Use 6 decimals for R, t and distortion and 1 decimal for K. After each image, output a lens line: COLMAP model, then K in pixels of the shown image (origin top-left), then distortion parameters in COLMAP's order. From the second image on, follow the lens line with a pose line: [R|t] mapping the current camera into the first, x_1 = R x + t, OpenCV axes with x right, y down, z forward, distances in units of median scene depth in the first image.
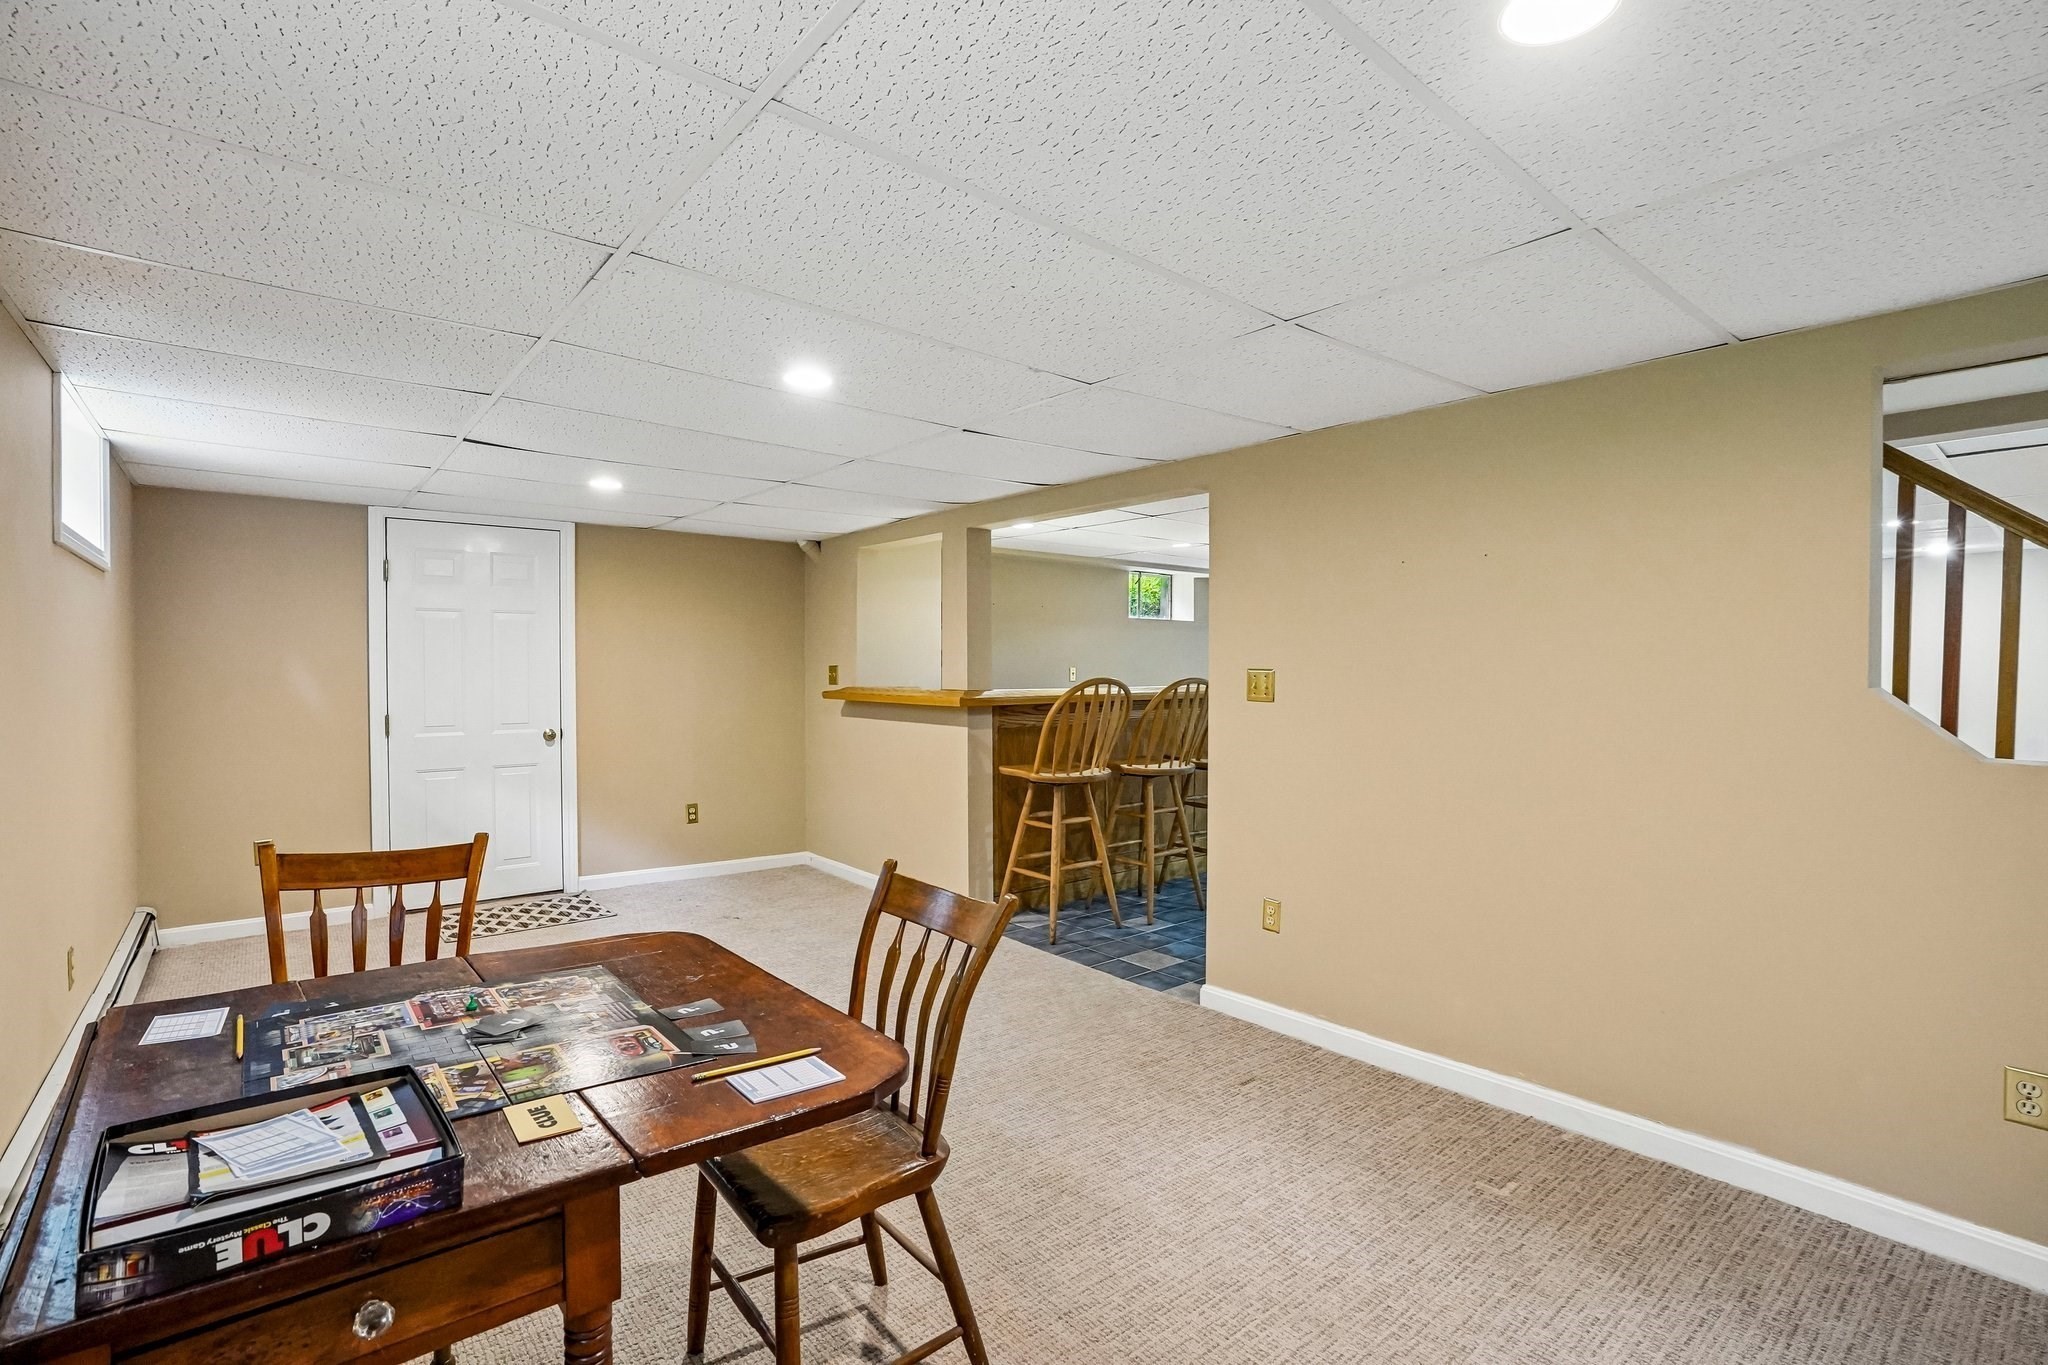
lens RADIAL K [[936.0, 0, 1018.9], [0, 936.0, 679.1], [0, 0, 1]] dist [-0.041645, 0.013710]
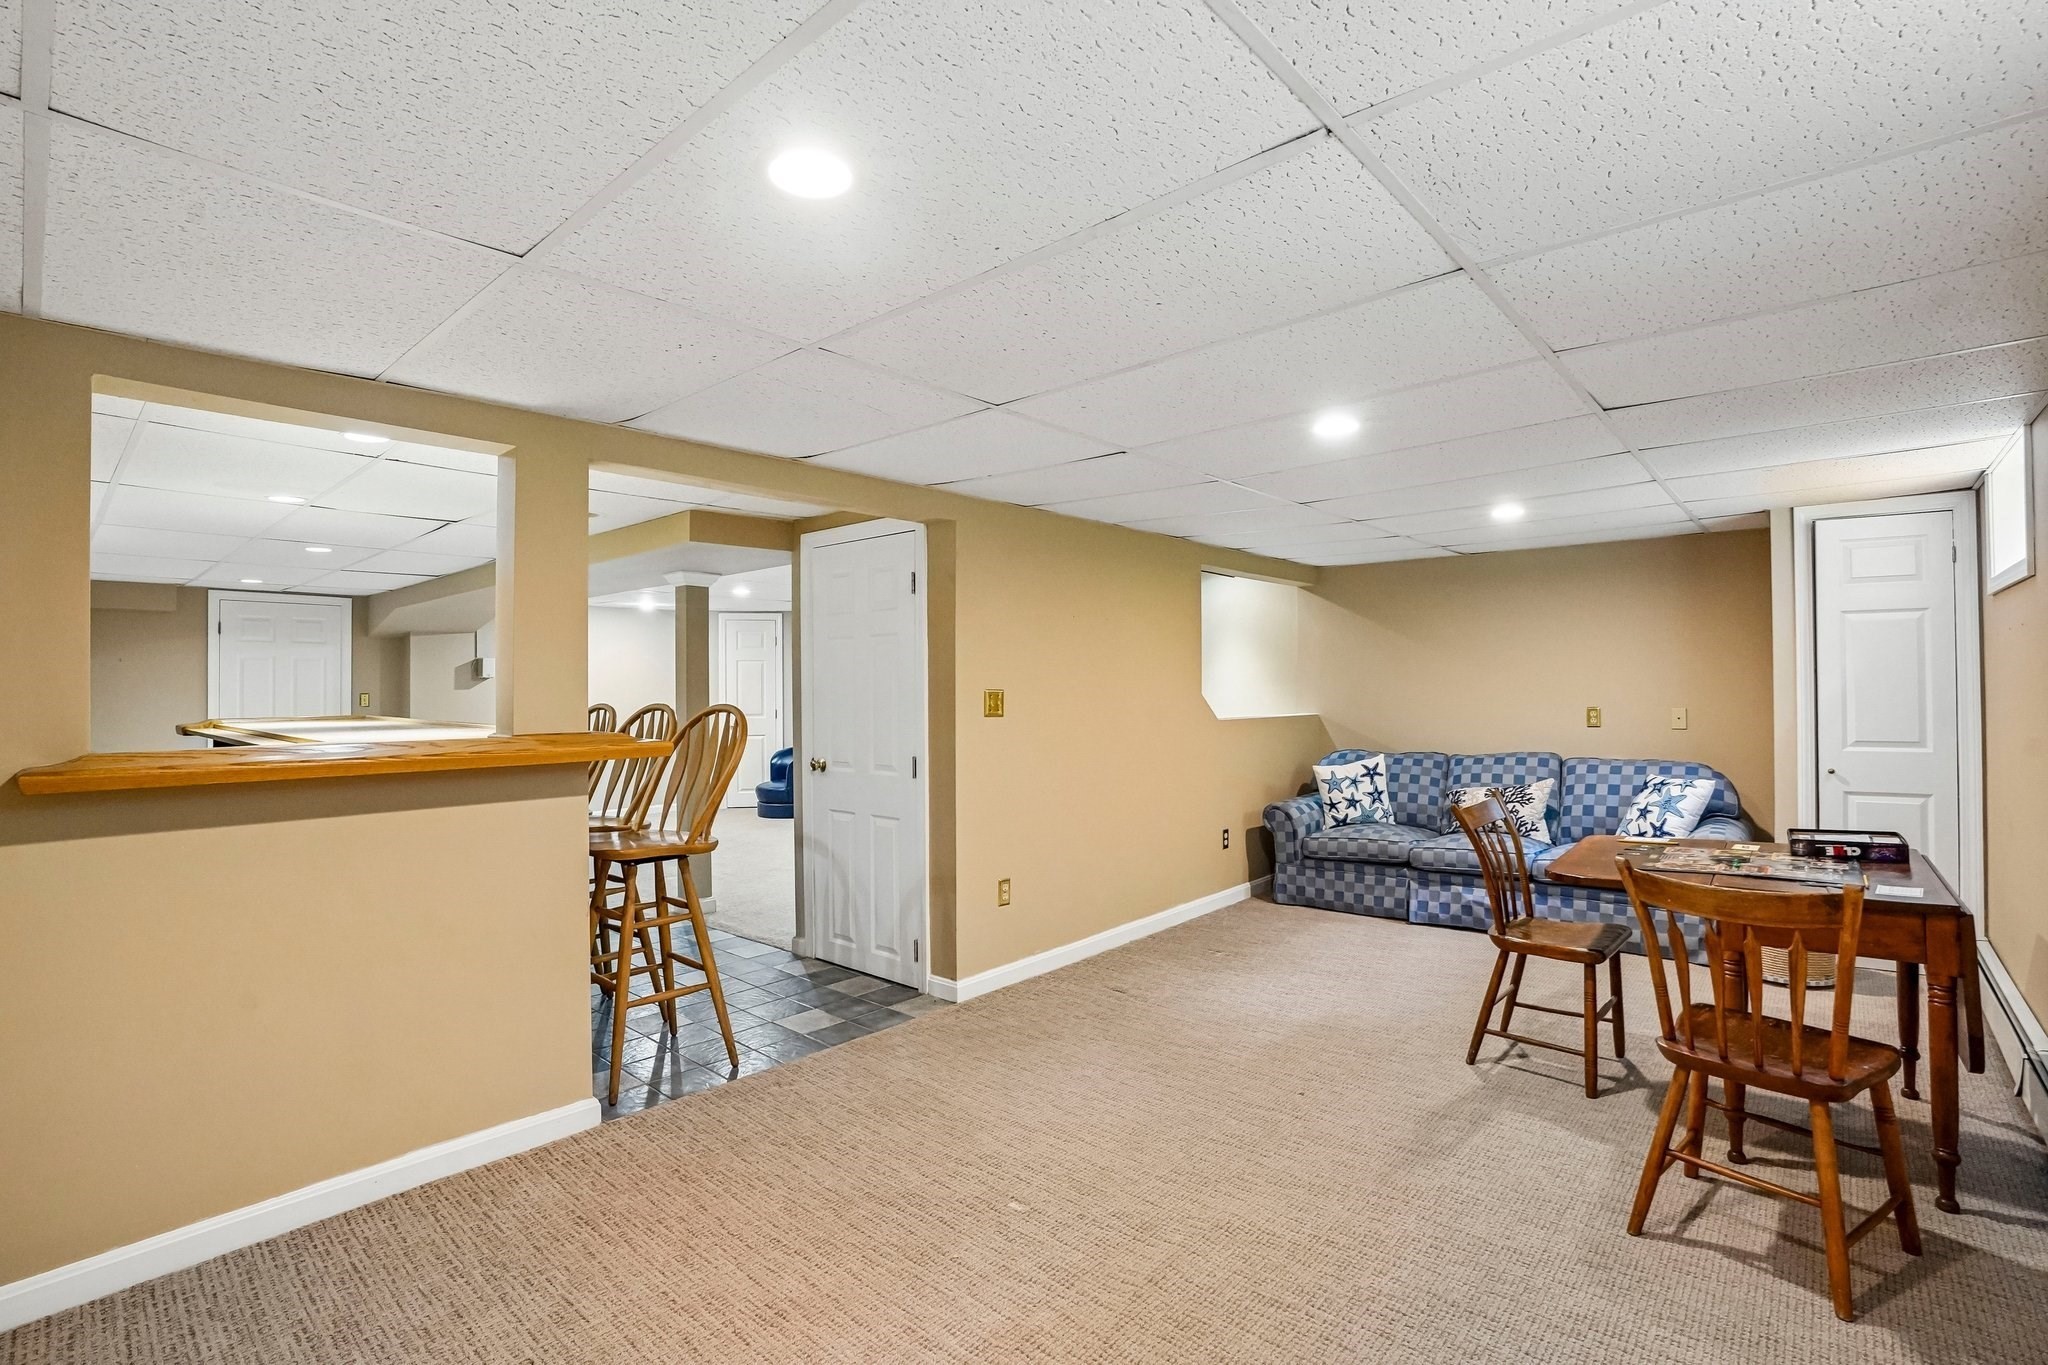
lens RADIAL K [[936.0, 0, 1024.3], [0, 936.0, 687.3], [0, 0, 1]] dist [-0.041645, 0.013710]
pose [[-0.157226, 0.009010, 0.987521, -0.256615], [0.020304, 0.999777, -0.005889, -0.001714], [-0.987354, 0.019125, -0.157374, 0.316880]]
